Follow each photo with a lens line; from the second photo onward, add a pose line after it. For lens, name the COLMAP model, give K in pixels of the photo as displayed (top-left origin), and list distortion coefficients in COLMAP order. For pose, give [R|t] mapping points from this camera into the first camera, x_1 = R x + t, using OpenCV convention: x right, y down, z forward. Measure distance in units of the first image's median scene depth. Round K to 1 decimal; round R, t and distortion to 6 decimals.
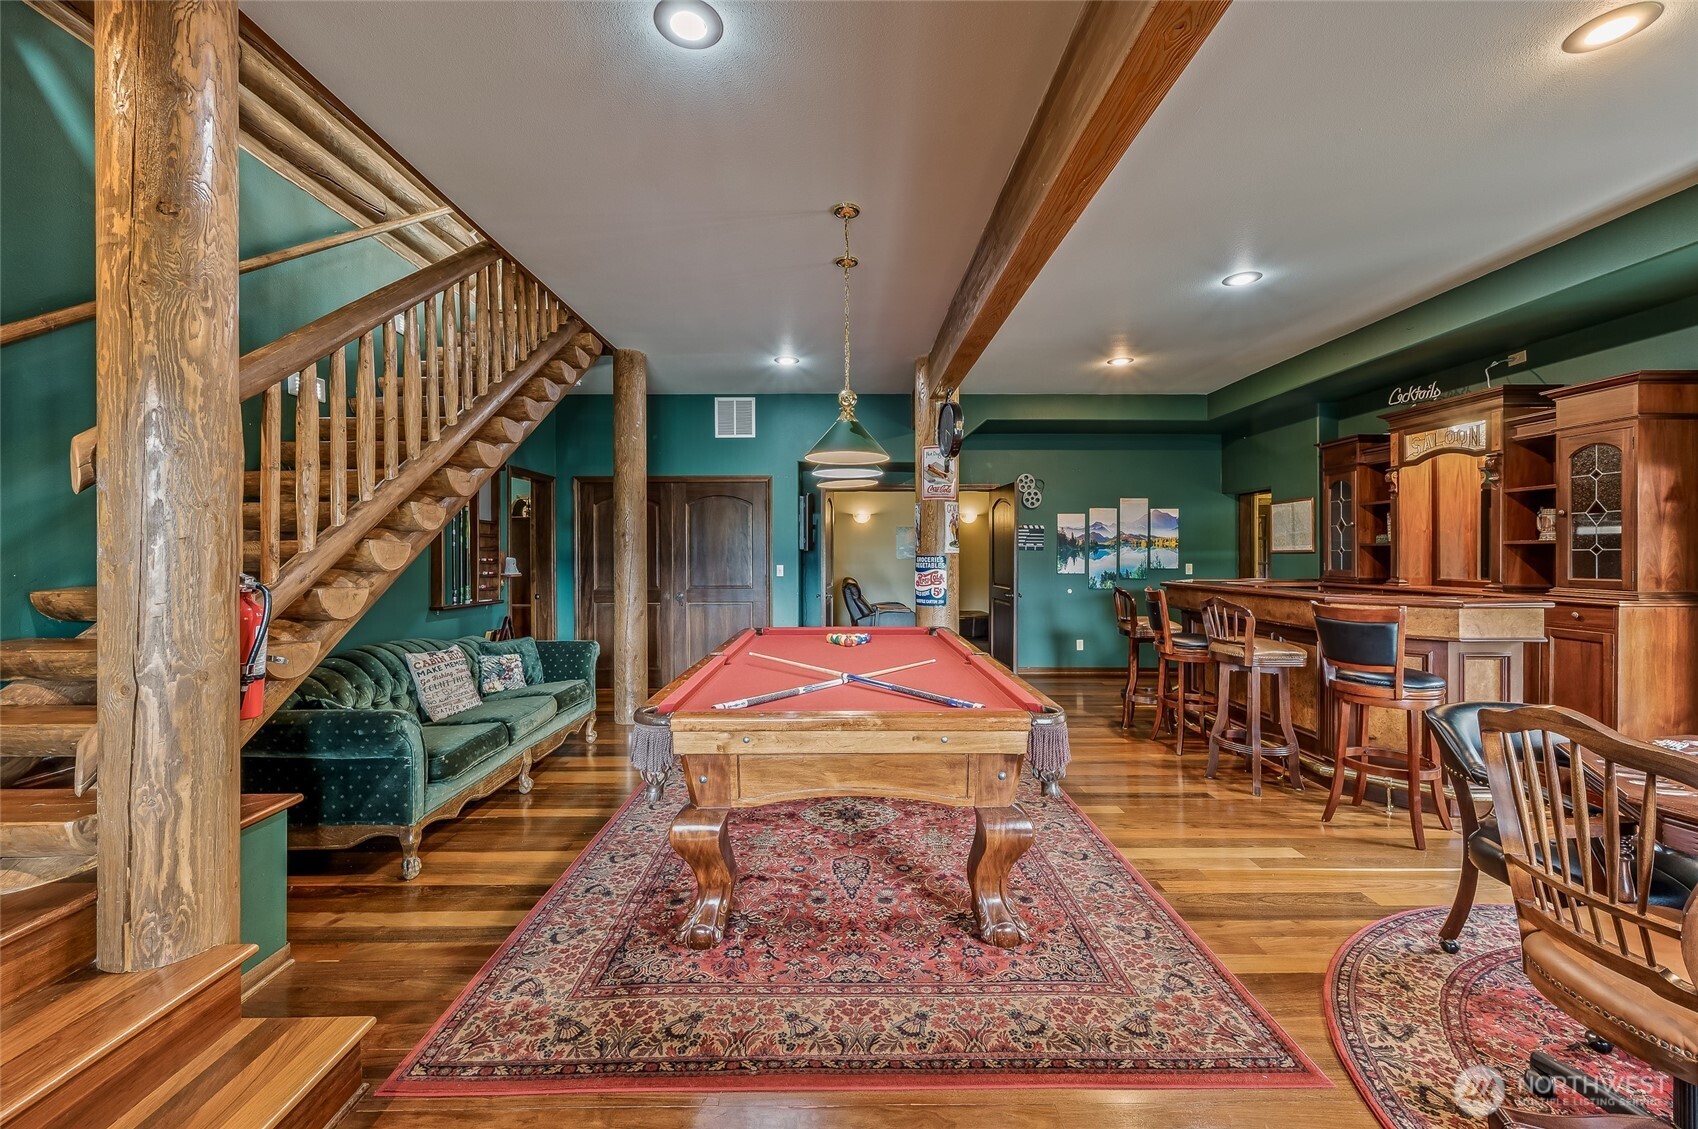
lens RADIAL K [[684.1, 0, 849.3], [0, 684.1, 556.1], [0, 0, 1]] dist [0.001357, -0.000507]
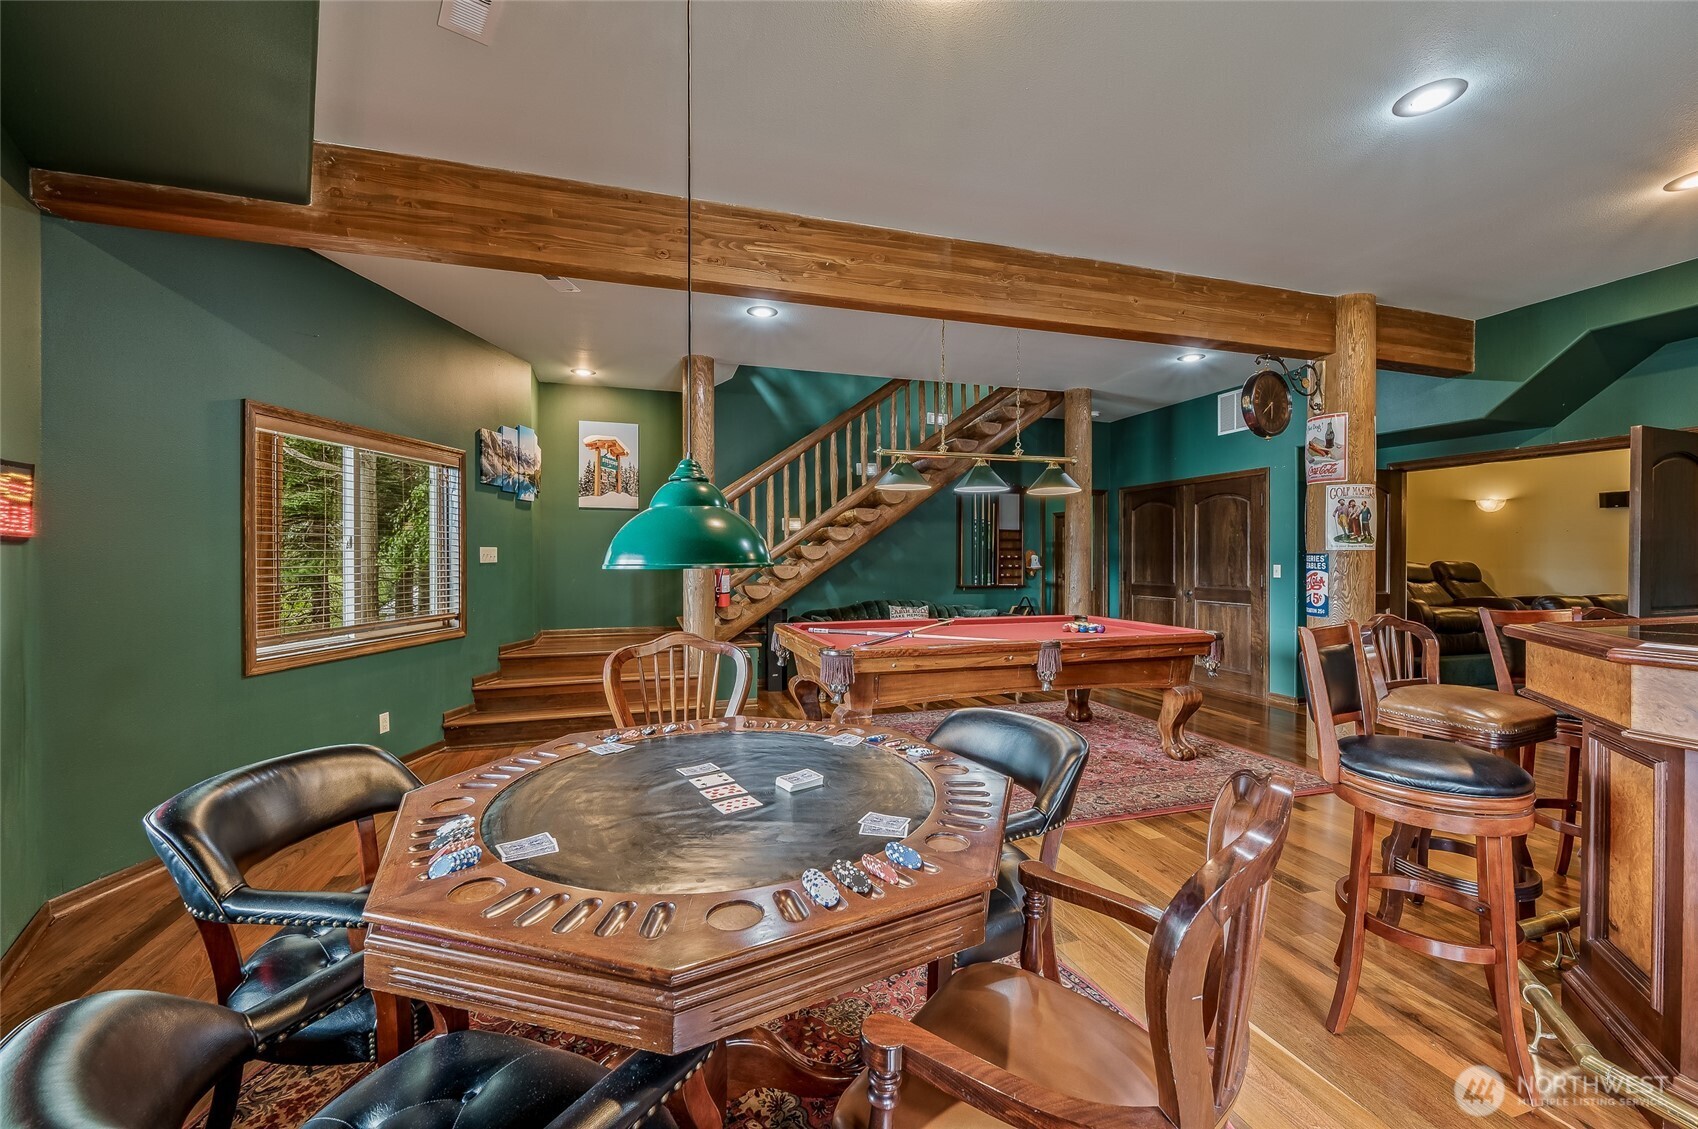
lens RADIAL K [[684.1, 0, 848.2], [0, 684.1, 563.9], [0, 0, 1]] dist [0.001357, -0.000507]
pose [[0.302082, 0.013536, -0.953186, 0.729688], [-0.004169, 0.999908, 0.012878, 0.003502], [0.953273, 0.000084, 0.302110, 0.230350]]
